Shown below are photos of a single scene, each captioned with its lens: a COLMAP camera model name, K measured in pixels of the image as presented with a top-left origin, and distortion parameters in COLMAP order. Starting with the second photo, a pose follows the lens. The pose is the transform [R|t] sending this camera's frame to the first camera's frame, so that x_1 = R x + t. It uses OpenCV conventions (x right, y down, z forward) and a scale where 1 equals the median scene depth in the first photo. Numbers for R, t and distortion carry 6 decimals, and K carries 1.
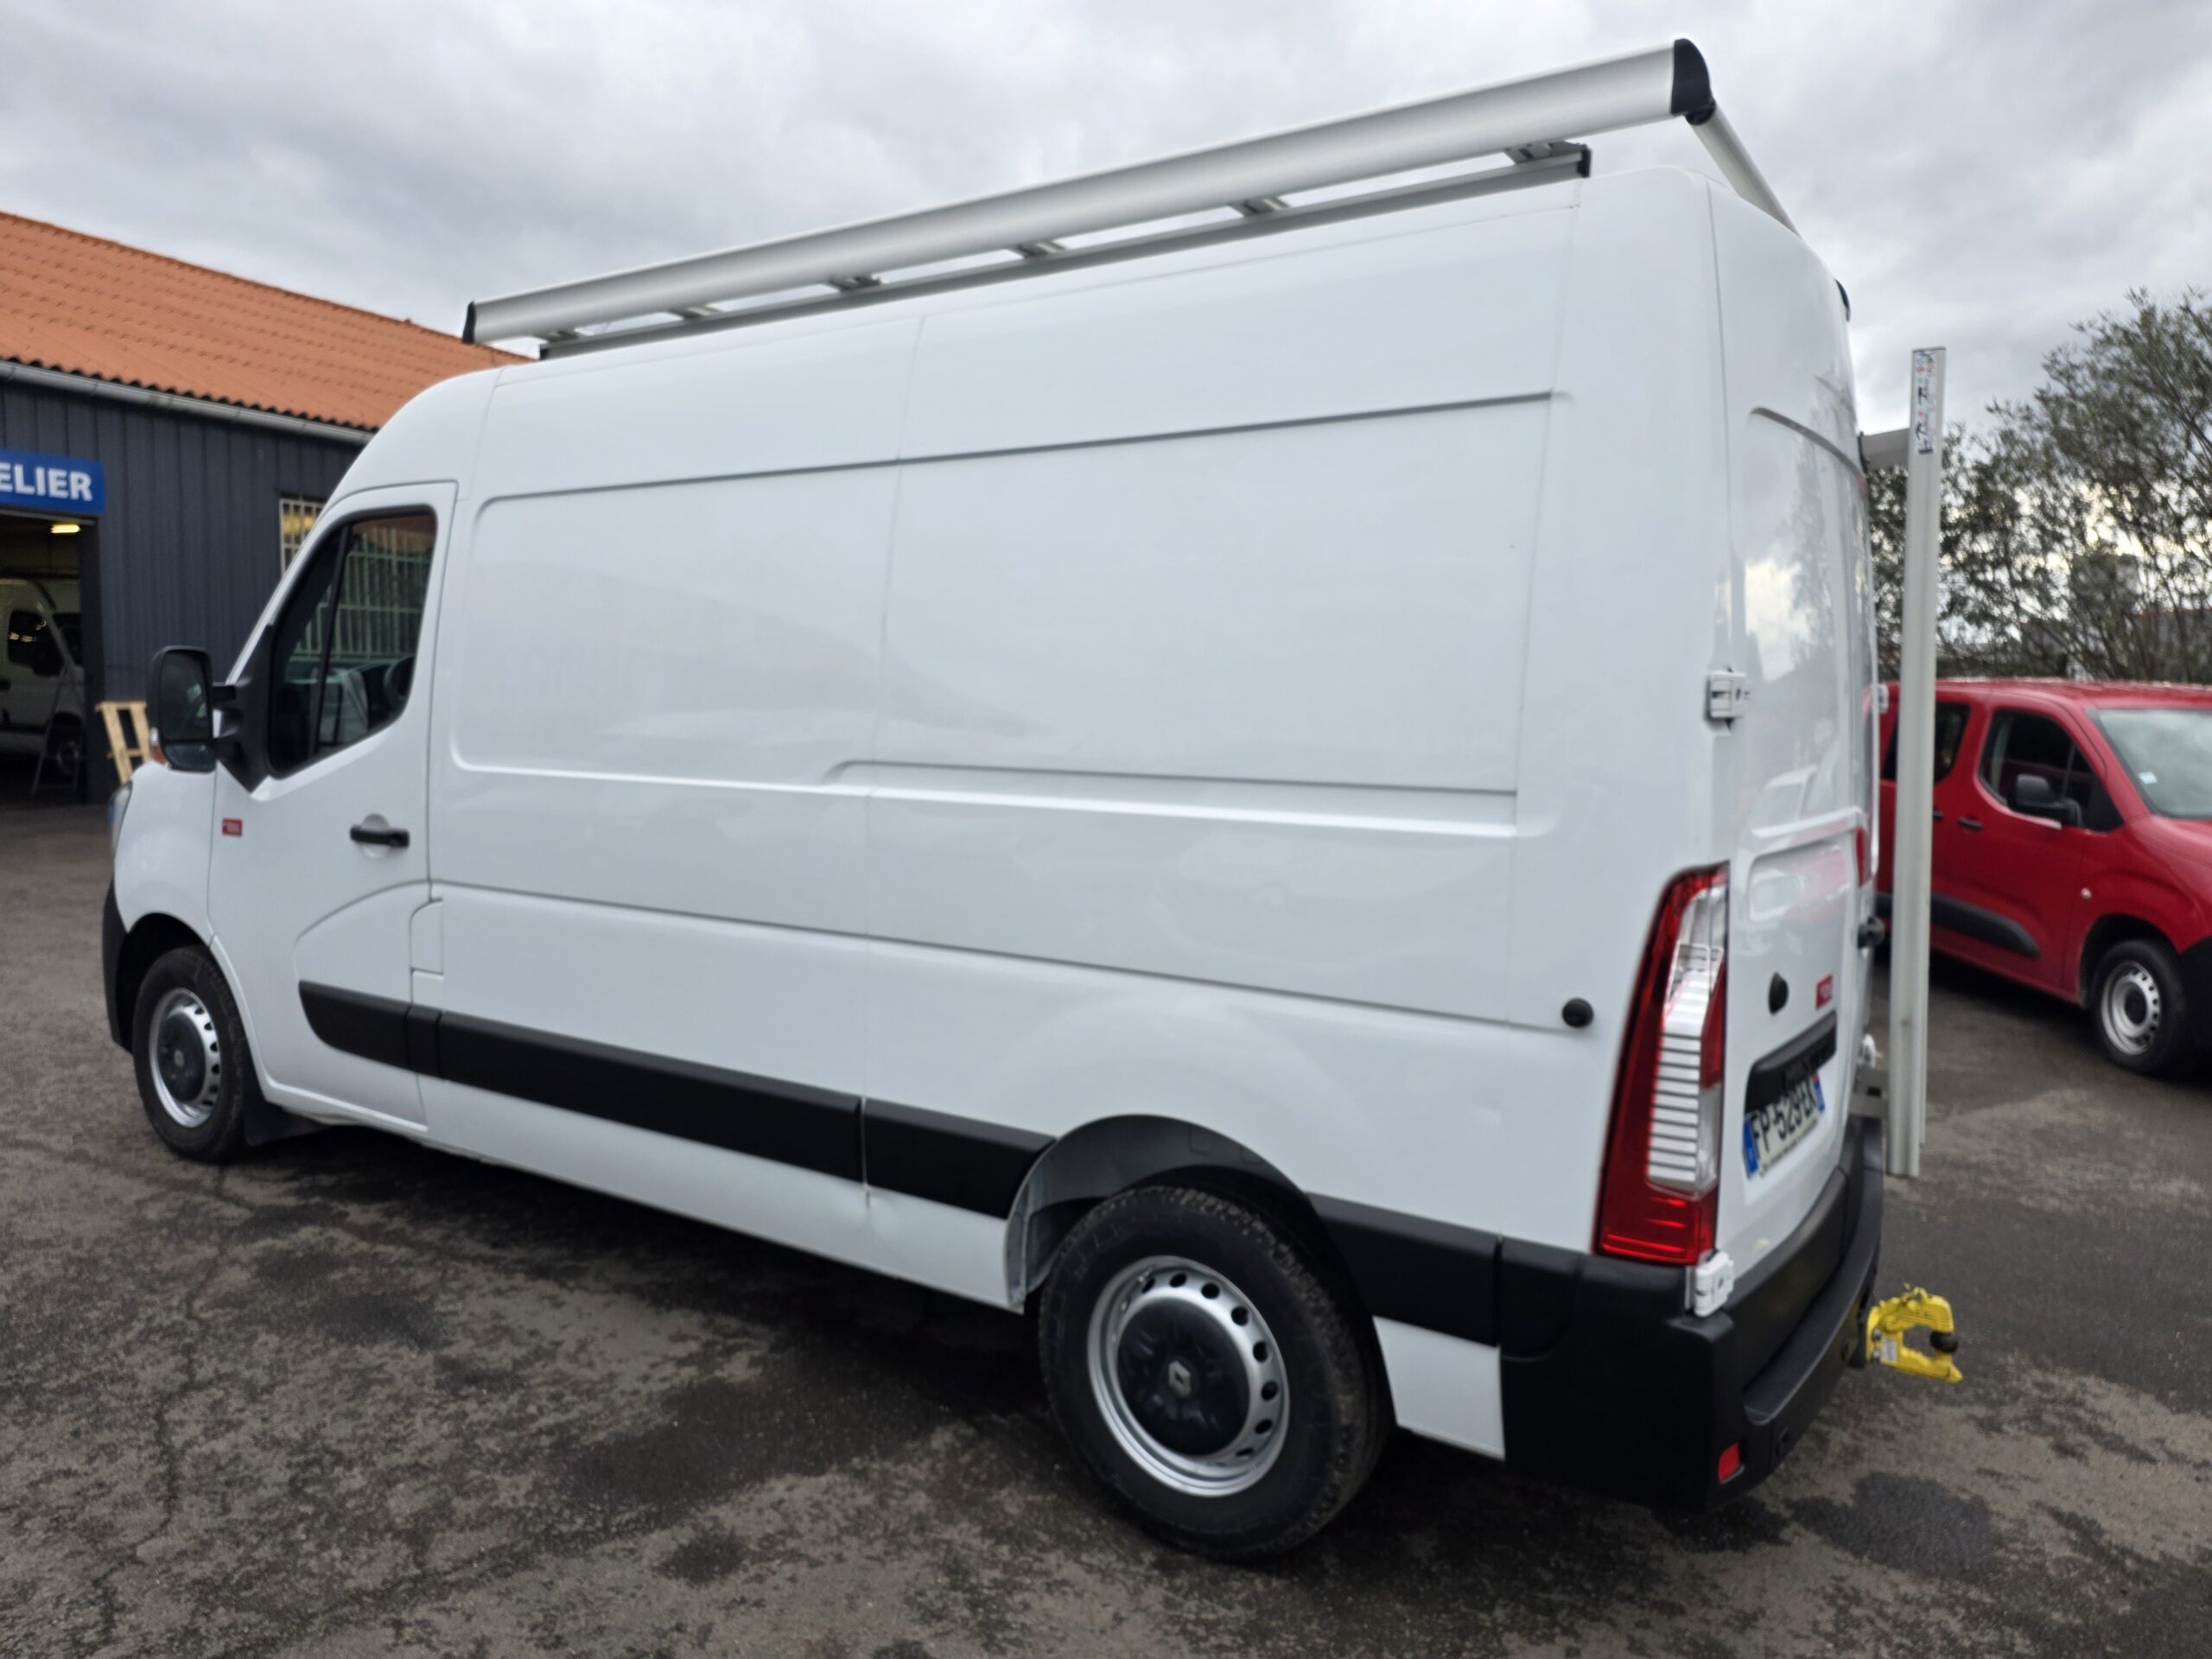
lens RADIAL K [[1484.1, 0, 1118.1], [0, 1484.1, 828.4], [0, 0, 1]] dist [0.052393, -0.030601]
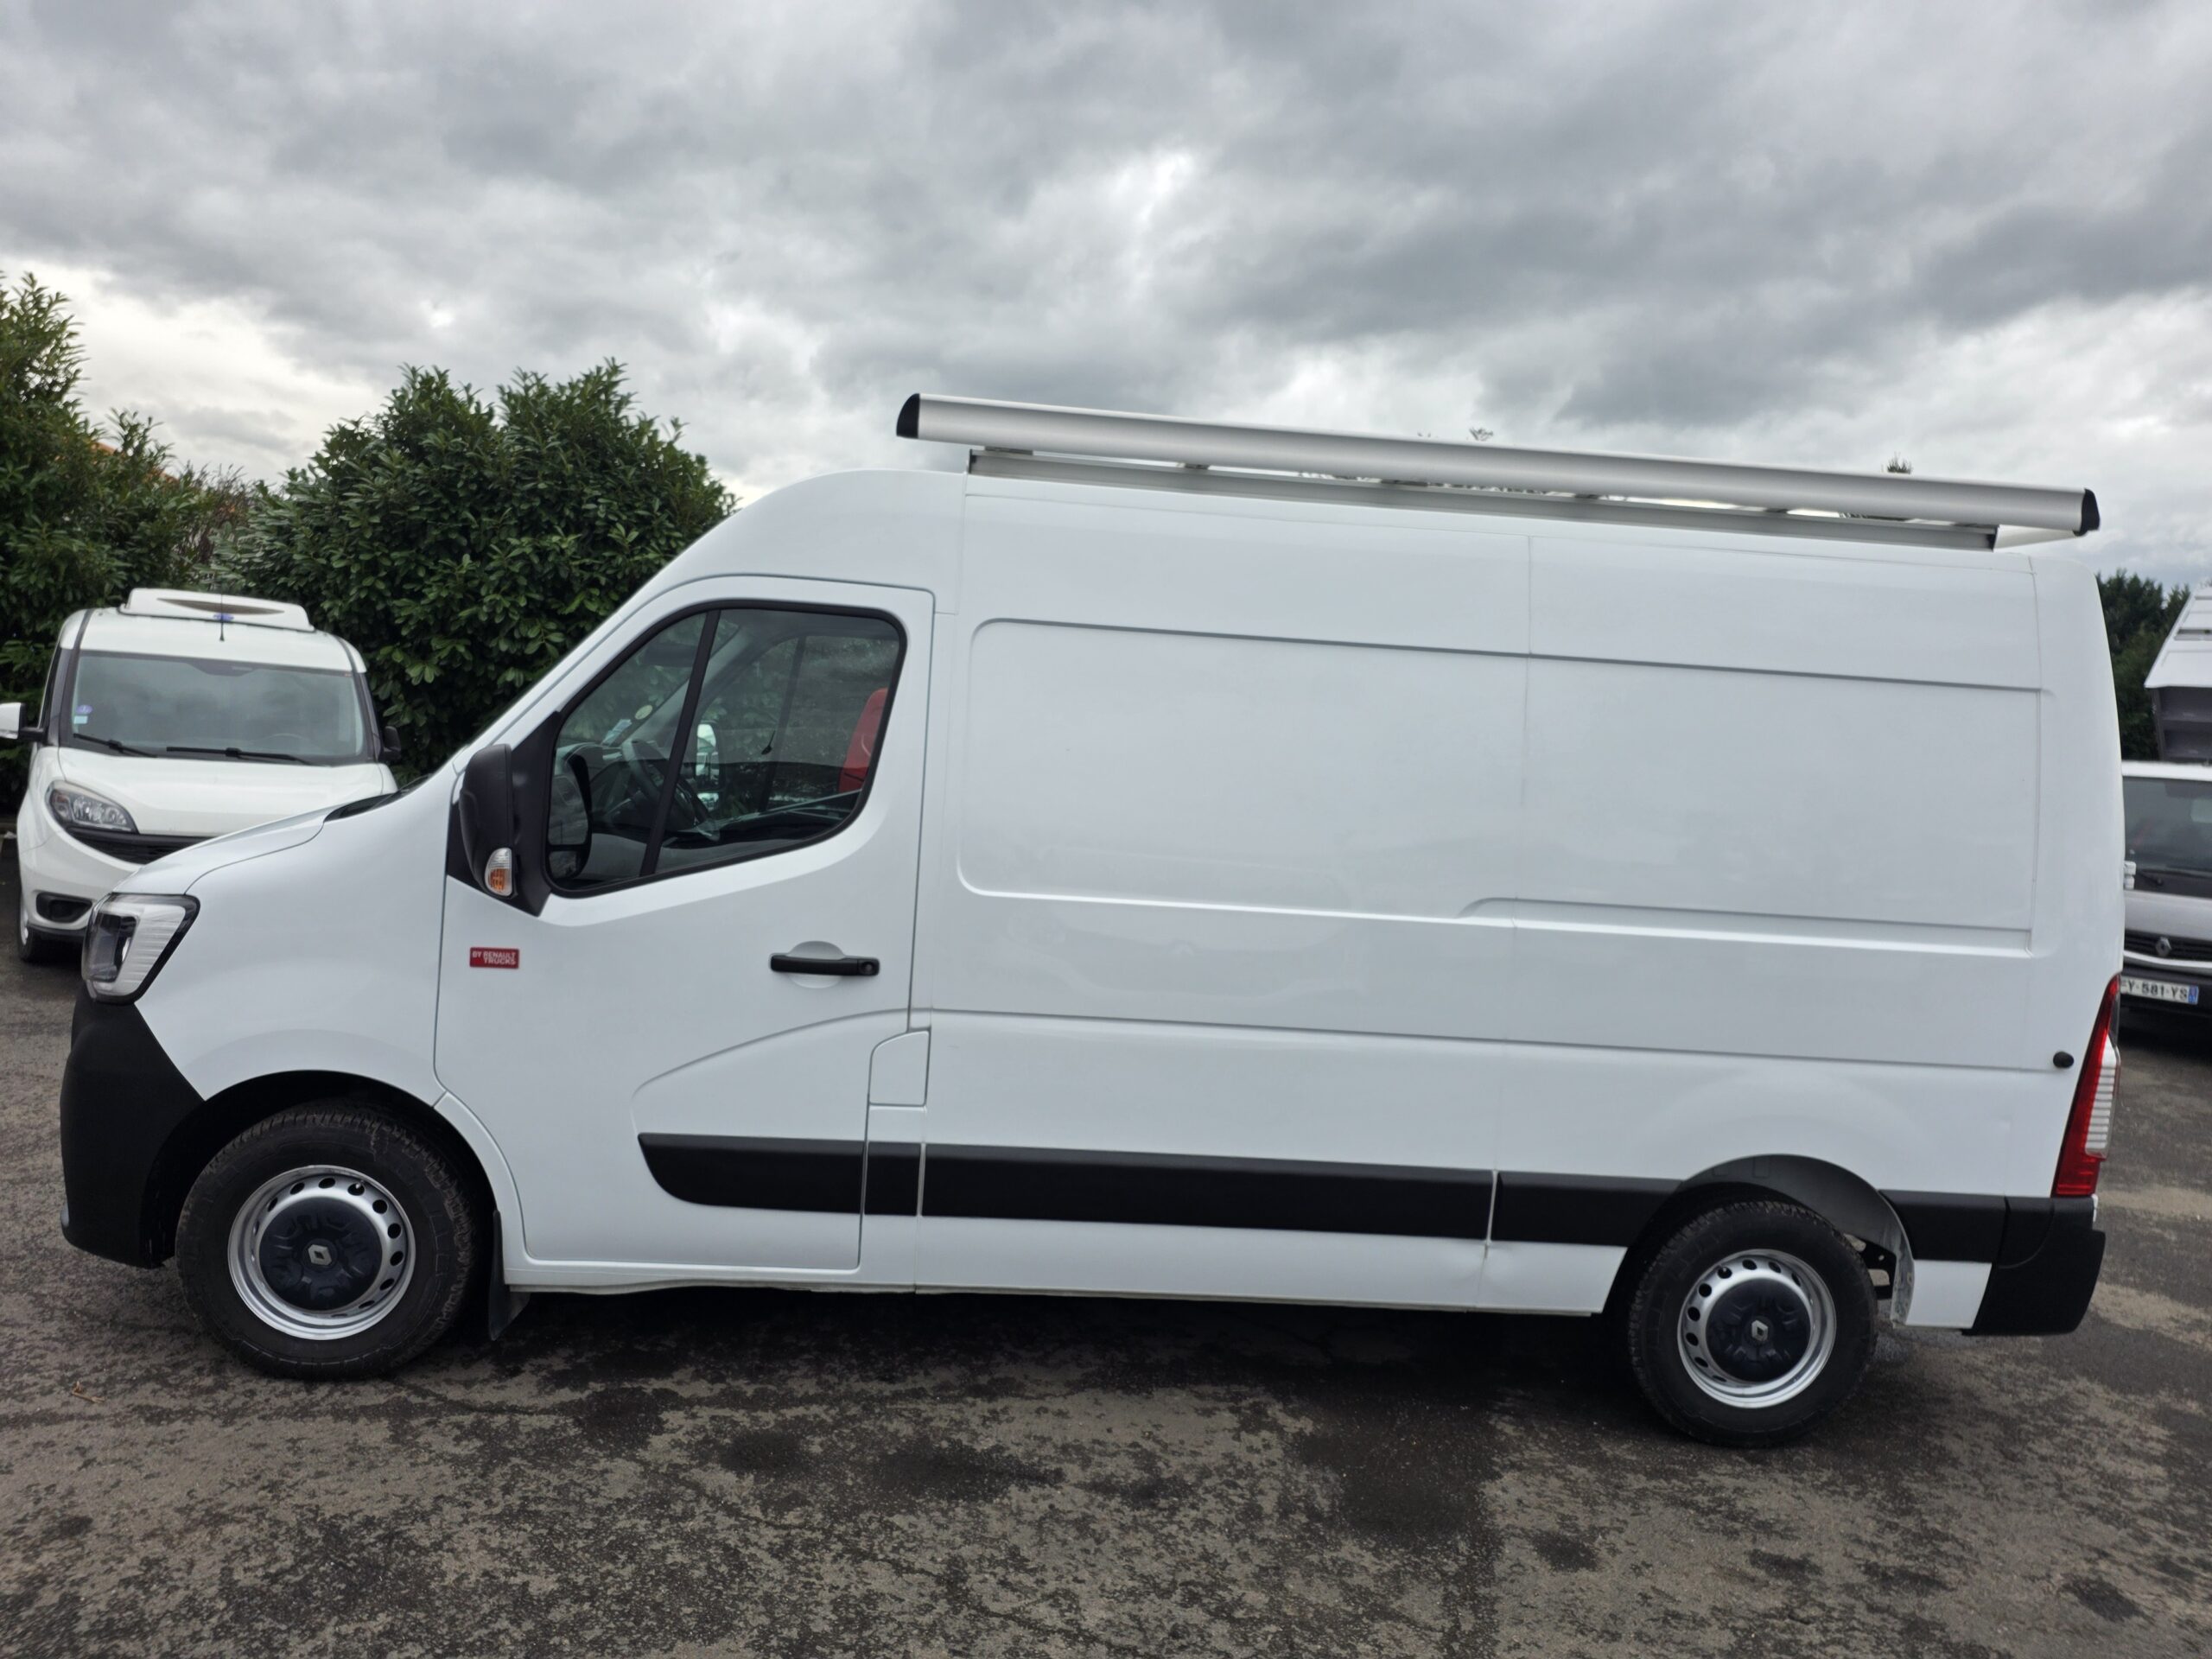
lens RADIAL K [[1484.1, 0, 1128.1], [0, 1484.1, 844.8], [0, 0, 1]] dist [0.052393, -0.030601]
pose [[0.789886, -0.023715, 0.612795, -1.092496], [-0.004021, 0.999030, 0.043844, -0.132936], [-0.613241, -0.037096, 0.789024, 0.207792]]
